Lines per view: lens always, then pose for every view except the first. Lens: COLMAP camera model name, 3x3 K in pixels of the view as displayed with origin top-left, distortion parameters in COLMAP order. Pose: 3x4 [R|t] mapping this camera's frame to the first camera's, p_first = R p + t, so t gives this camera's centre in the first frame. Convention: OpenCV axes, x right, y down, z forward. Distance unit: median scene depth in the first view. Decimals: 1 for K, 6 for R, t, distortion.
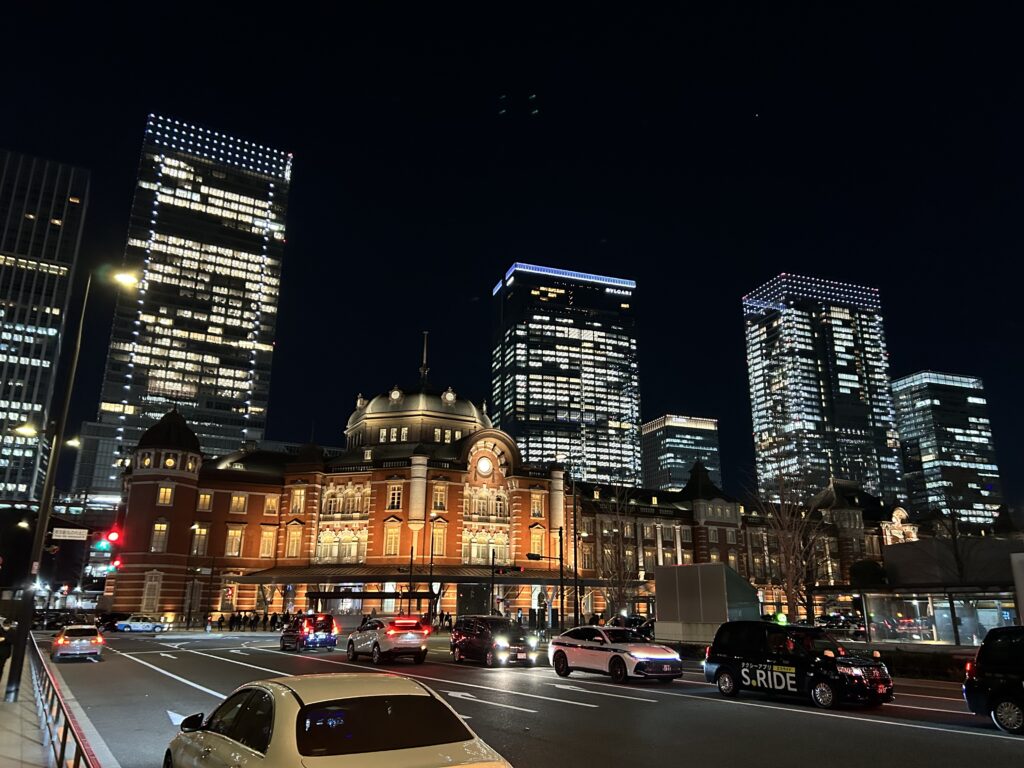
lens RADIAL K [[761.3, 0, 512.0], [0, 761.3, 384.0], [0, 0, 1]] dist [0.004057, -0.001142]
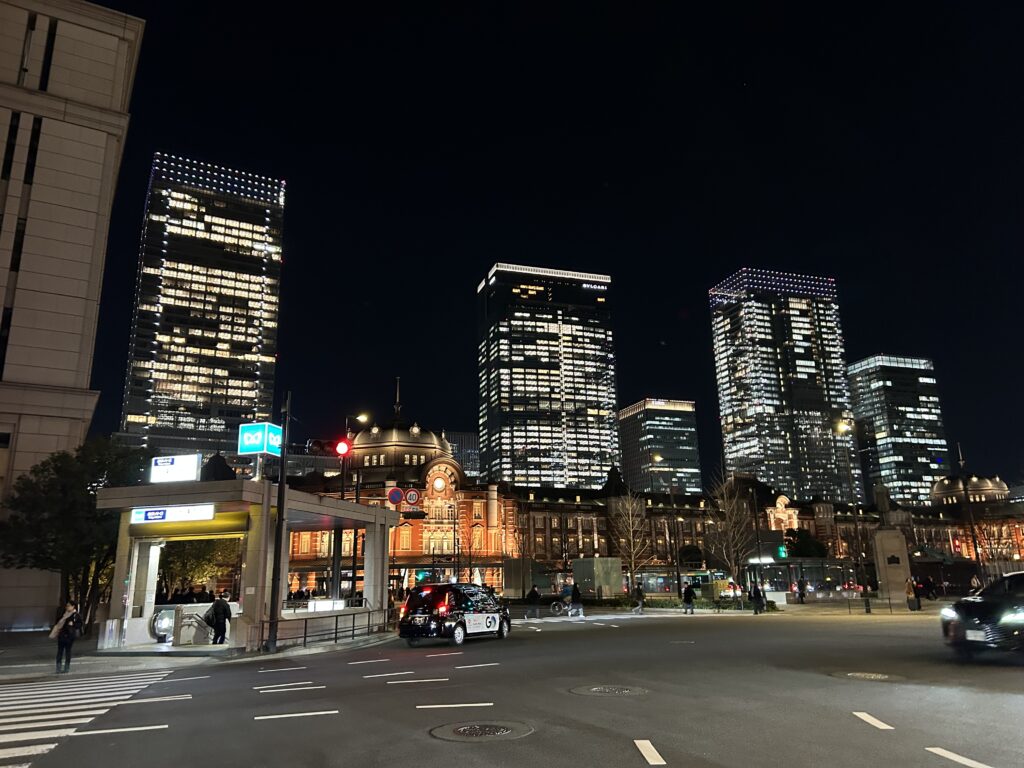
lens RADIAL K [[778.6, 0, 512.0], [0, 778.6, 384.0], [0, 0, 1]] dist [0.003109, -0.001259]
pose [[0.999540, -0.030084, -0.003955, 0.028052], [0.030205, 0.998914, 0.035468, -0.031414], [0.002883, -0.035571, 0.999363, -0.108541]]
